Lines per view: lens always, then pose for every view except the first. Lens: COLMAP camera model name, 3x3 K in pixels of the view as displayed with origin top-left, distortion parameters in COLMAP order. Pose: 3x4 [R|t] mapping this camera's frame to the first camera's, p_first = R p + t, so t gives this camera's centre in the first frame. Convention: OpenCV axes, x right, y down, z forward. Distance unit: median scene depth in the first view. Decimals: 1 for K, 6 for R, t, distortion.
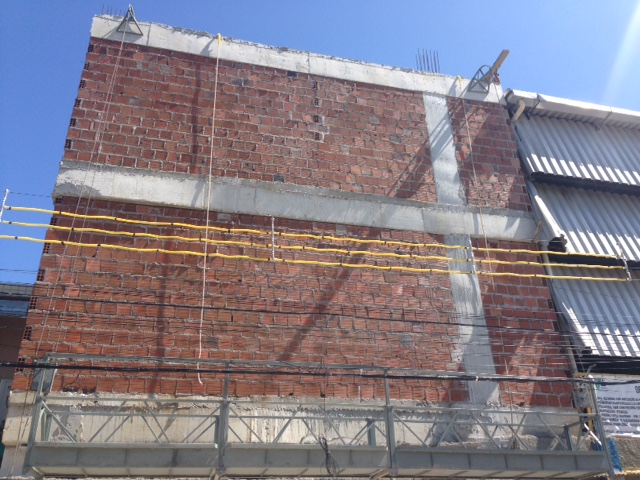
lens RADIAL K [[616.8, 0, 320.0], [0, 616.8, 240.0], [0, 0, 1]] dist [0.082116, -0.007745]
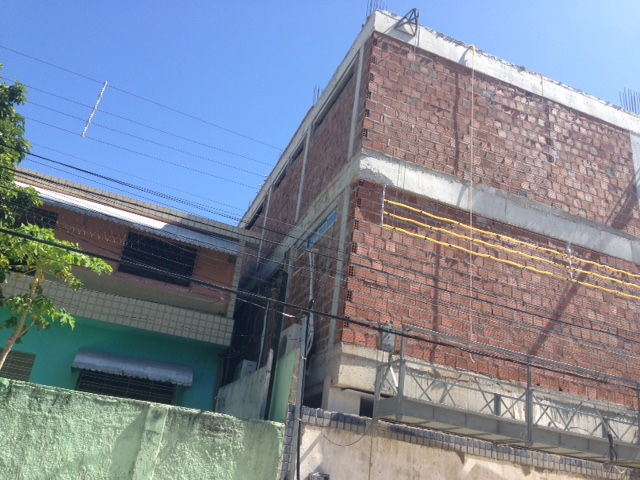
lens RADIAL K [[586.3, 0, 320.0], [0, 586.3, 240.0], [0, 0, 1]] dist [0.191043, -0.306054]
pose [[0.978933, 0.197477, 0.051887, -0.486310], [-0.201655, 0.974931, 0.094043, -0.043226], [-0.032015, -0.102525, 0.994215, -0.107724]]
